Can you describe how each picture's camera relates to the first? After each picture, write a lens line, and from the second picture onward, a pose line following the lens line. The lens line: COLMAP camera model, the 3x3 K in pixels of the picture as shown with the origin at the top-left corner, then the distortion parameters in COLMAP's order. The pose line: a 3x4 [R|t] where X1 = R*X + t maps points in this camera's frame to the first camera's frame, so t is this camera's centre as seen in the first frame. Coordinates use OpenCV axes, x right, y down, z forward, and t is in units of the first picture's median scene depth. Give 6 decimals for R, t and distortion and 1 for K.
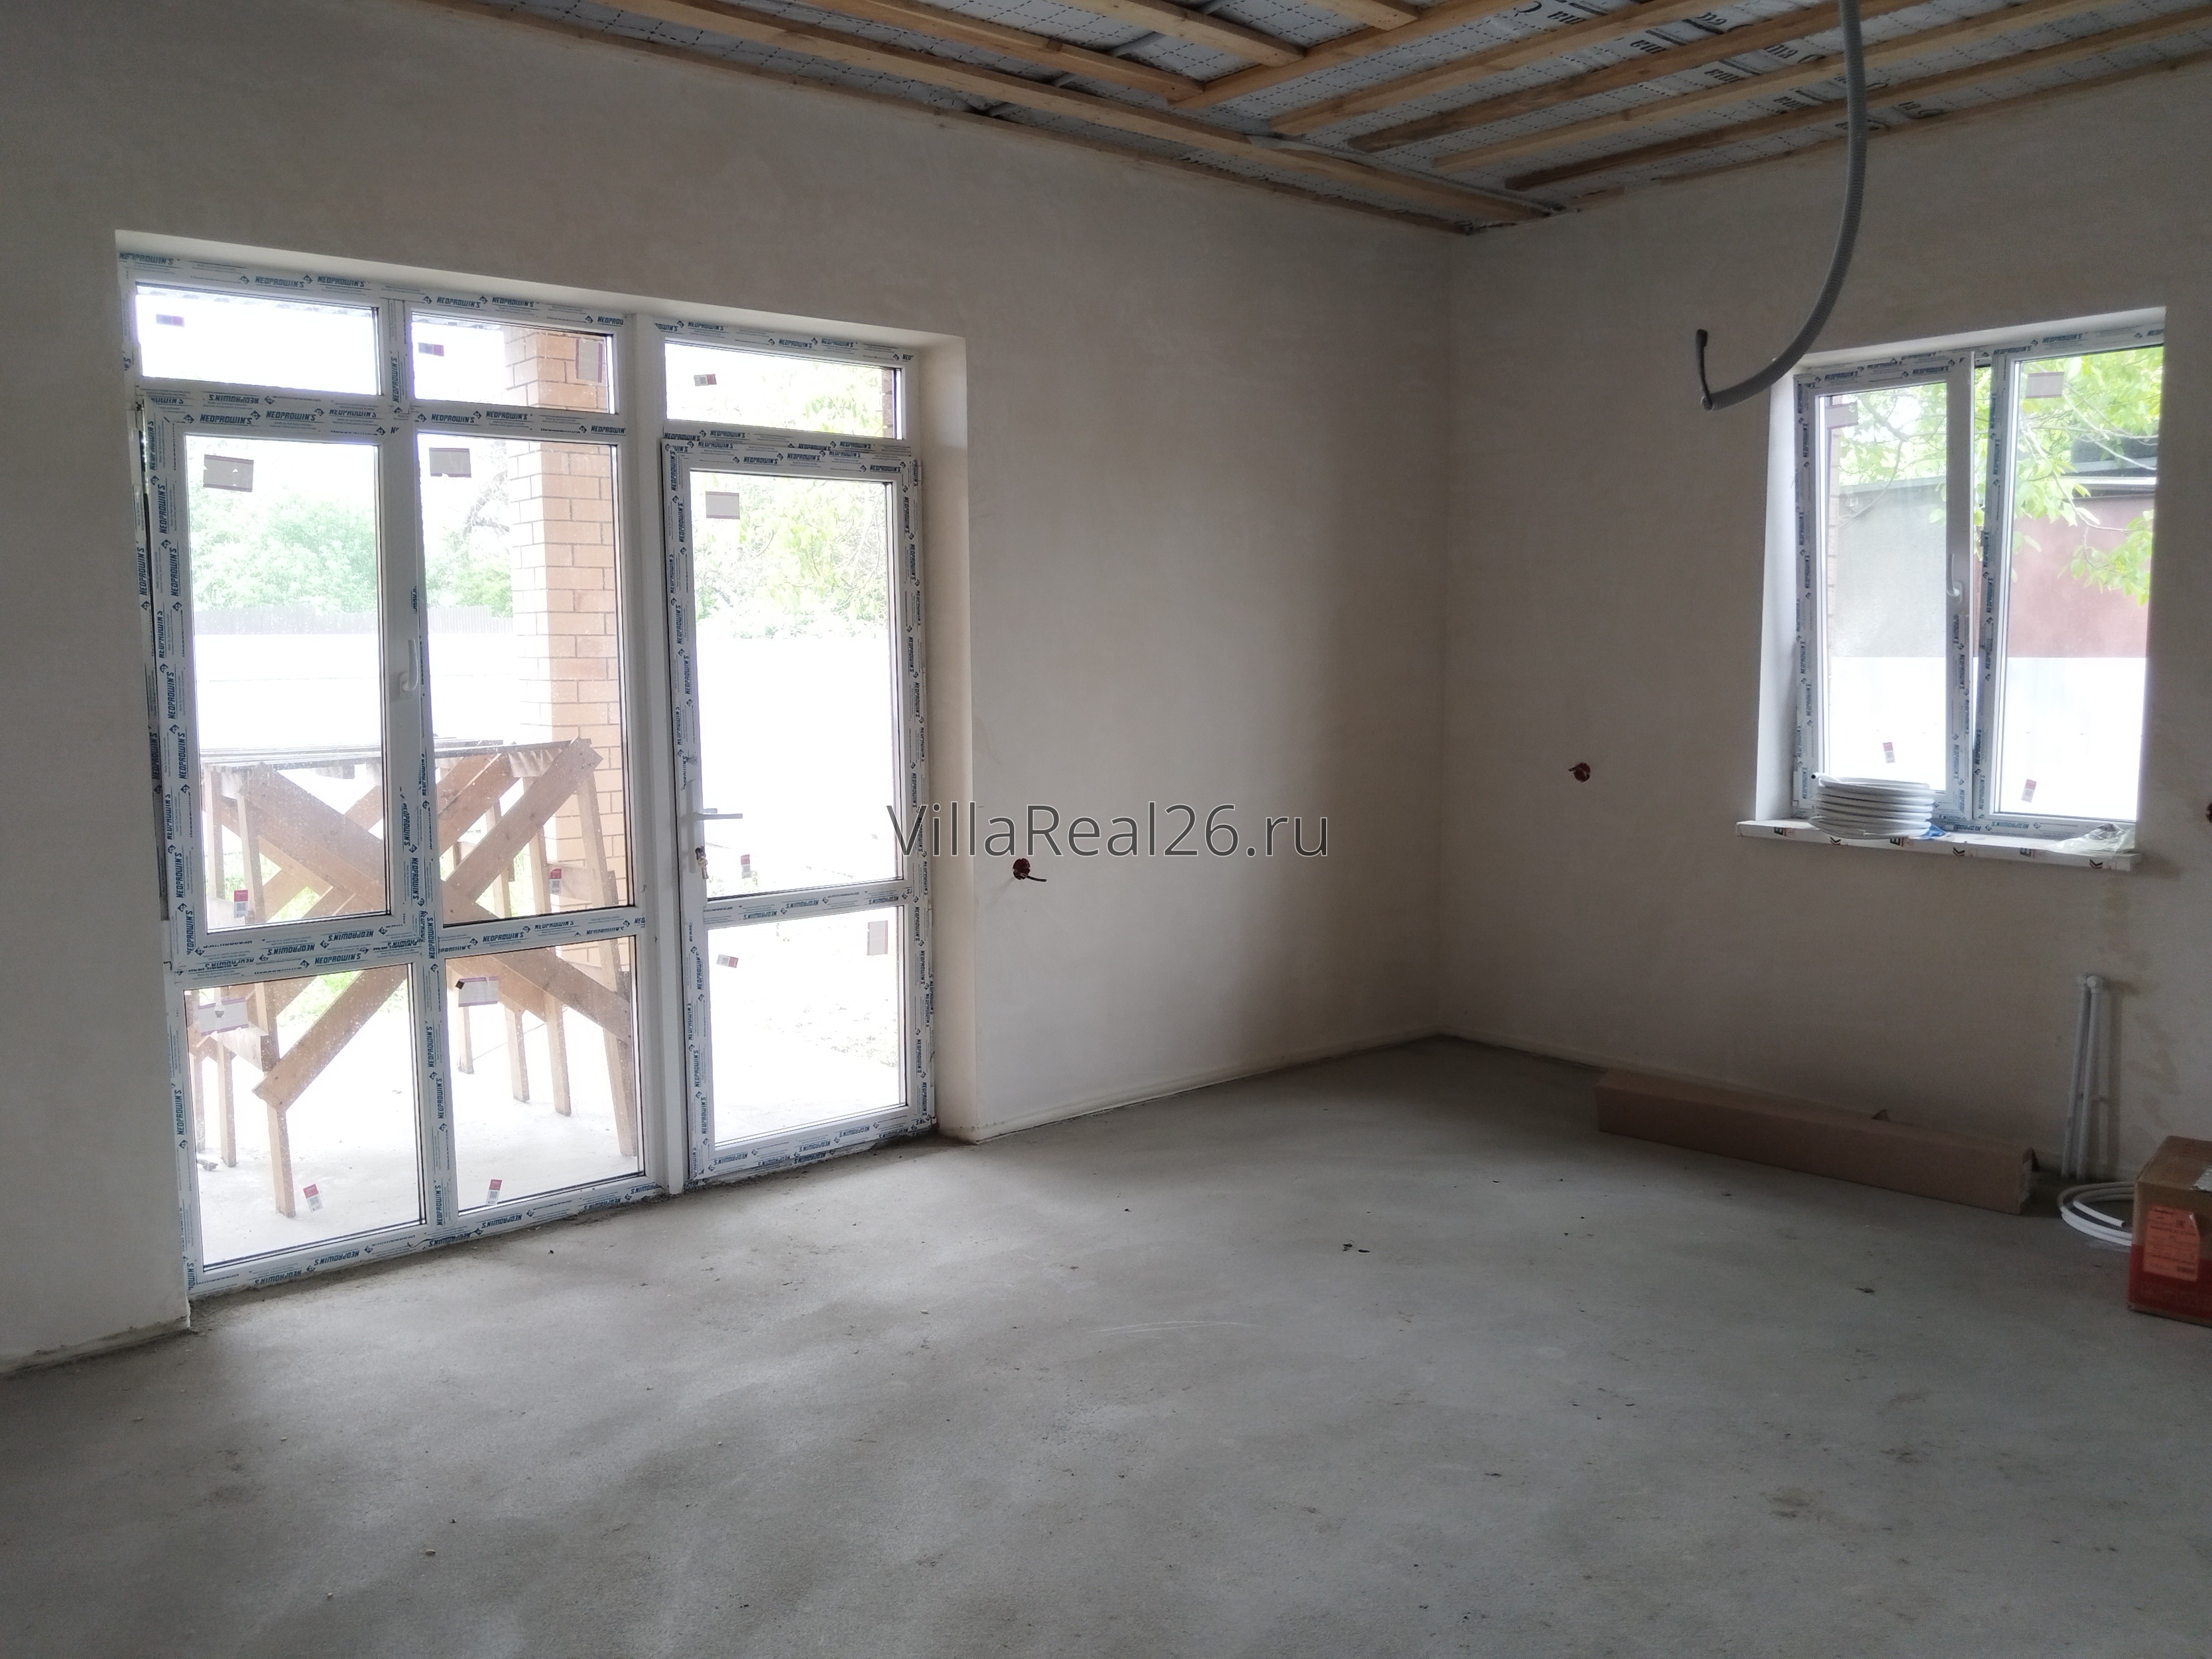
lens RADIAL K [[1732.8, 0, 1103.7], [0, 1732.8, 822.2], [0, 0, 1]] dist [-0.006577, -0.000916]
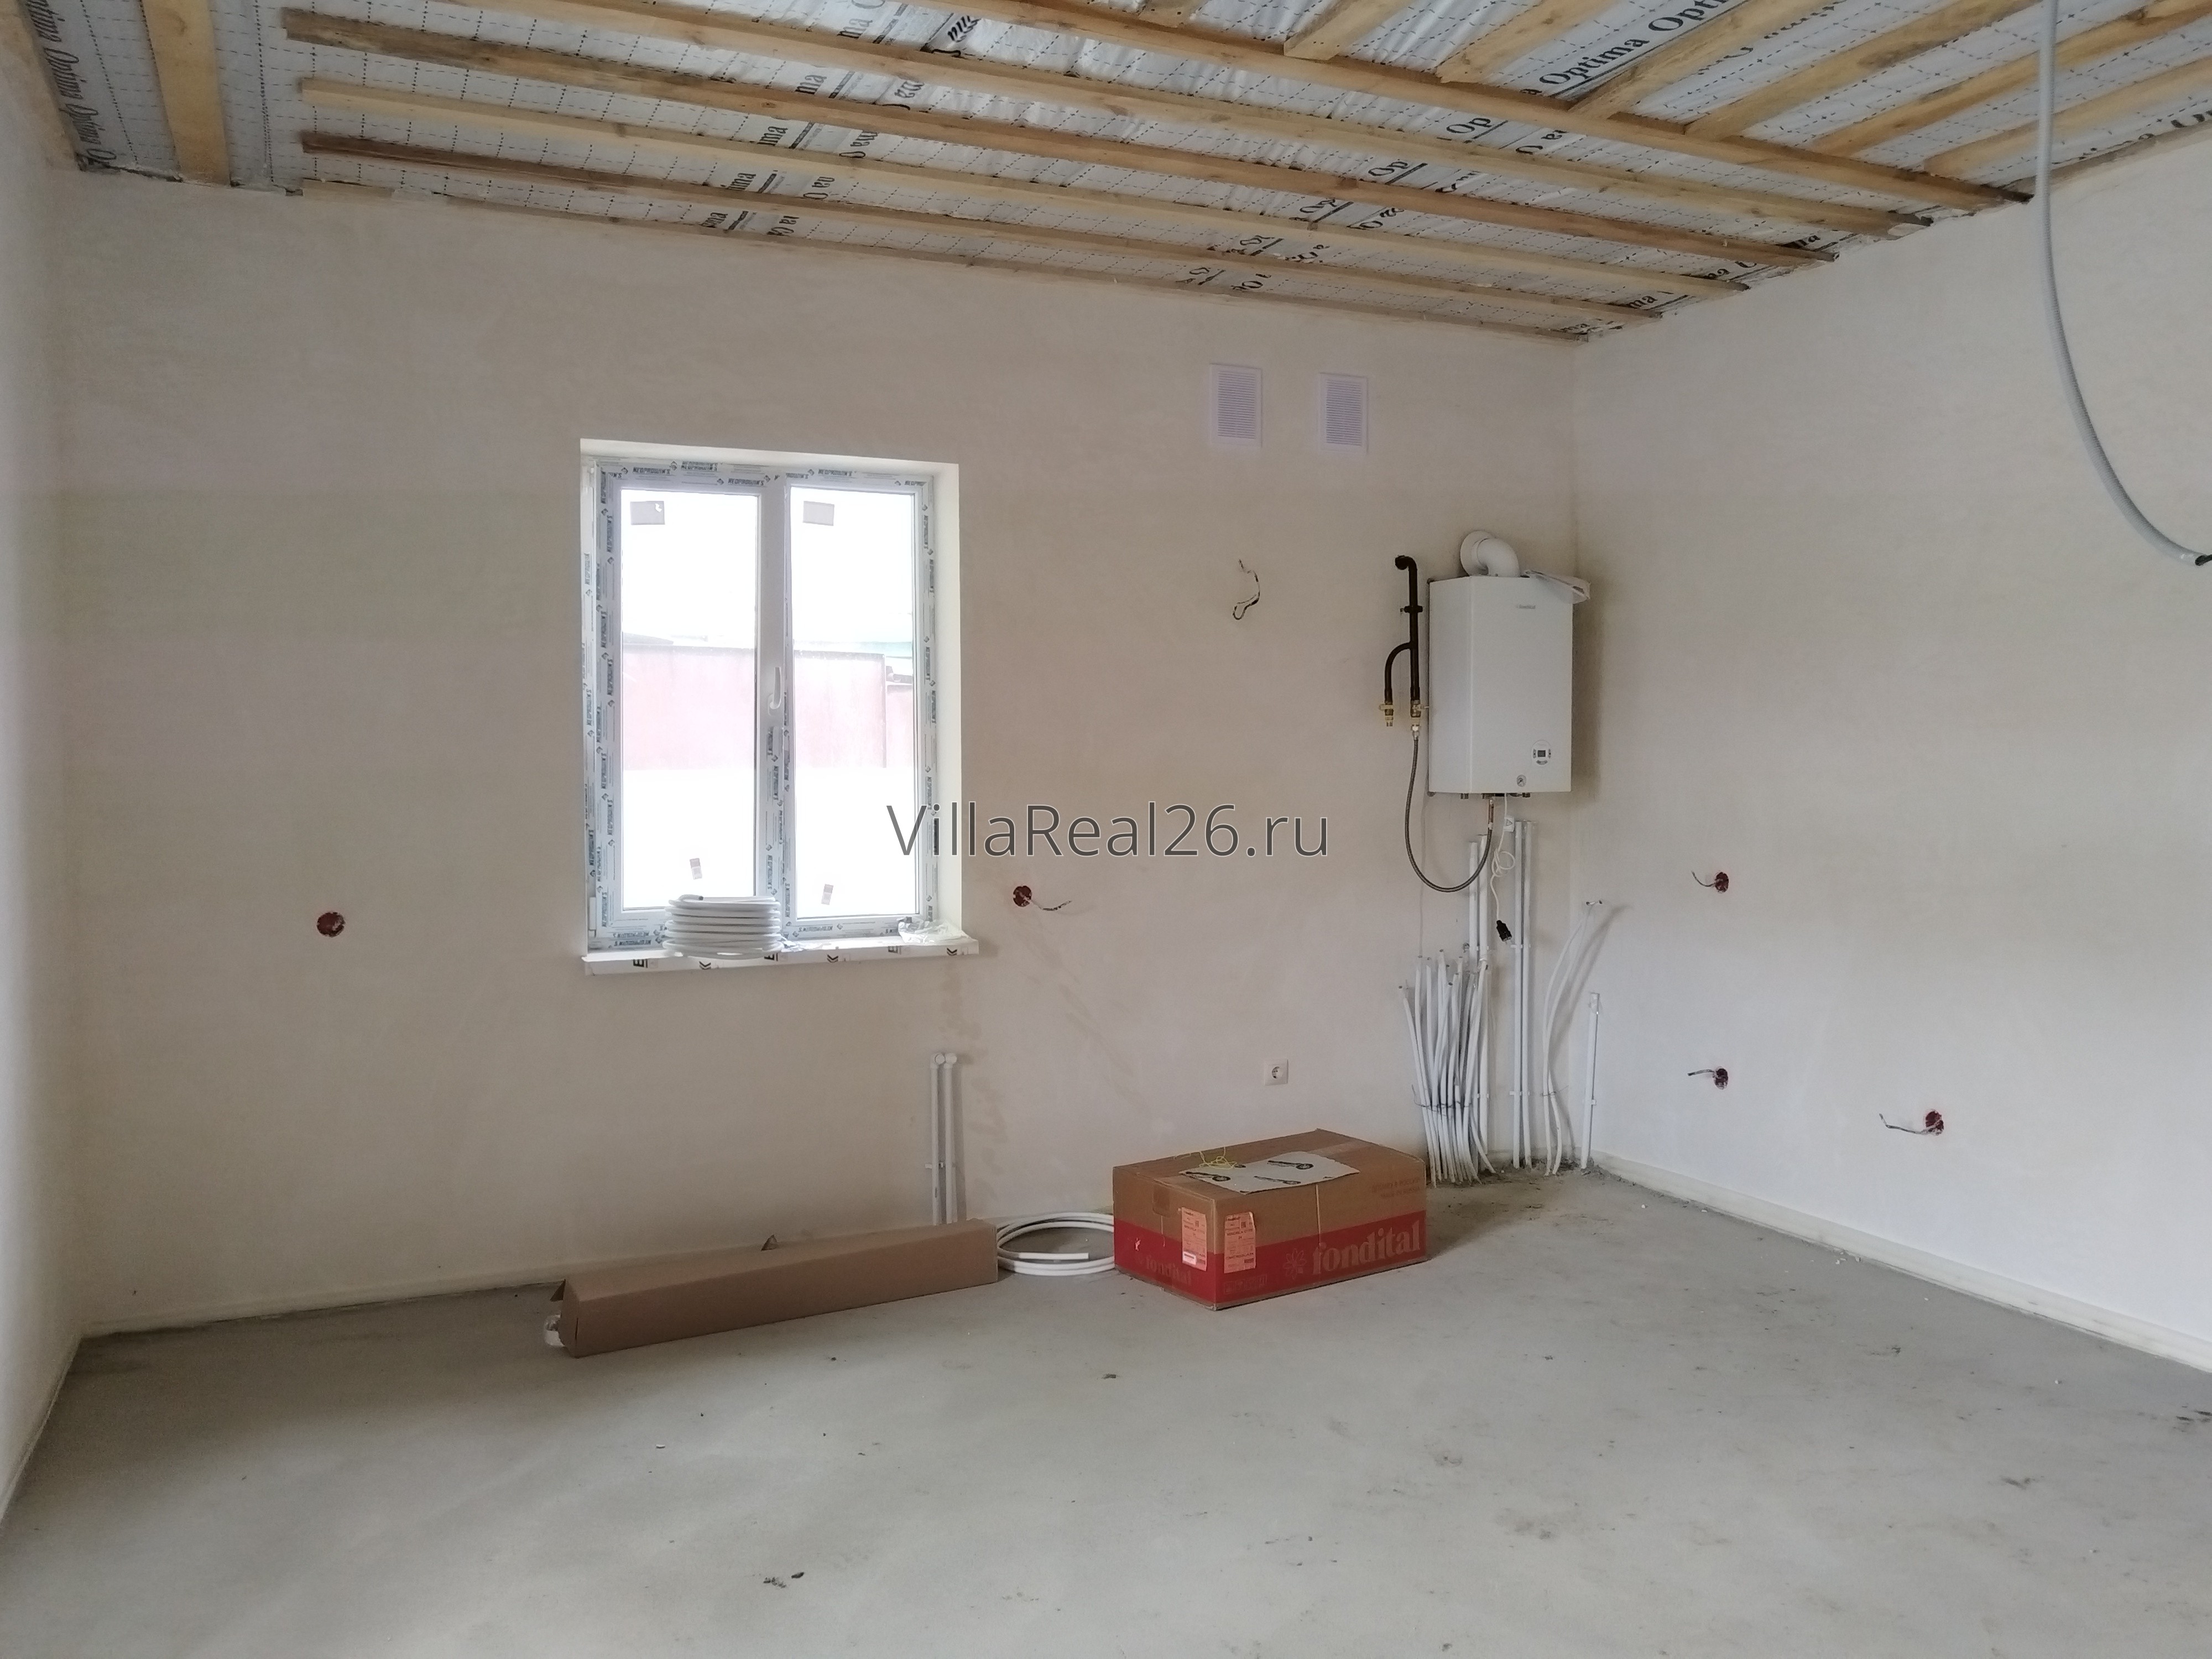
lens RADIAL K [[1732.8, 0, 1103.7], [0, 1732.8, 822.2], [0, 0, 1]] dist [-0.006577, -0.000916]
pose [[0.280145, -0.034799, 0.959327, -0.426931], [0.103394, 0.994623, 0.005886, -0.050873], [-0.954373, 0.097540, 0.282237, 0.539529]]
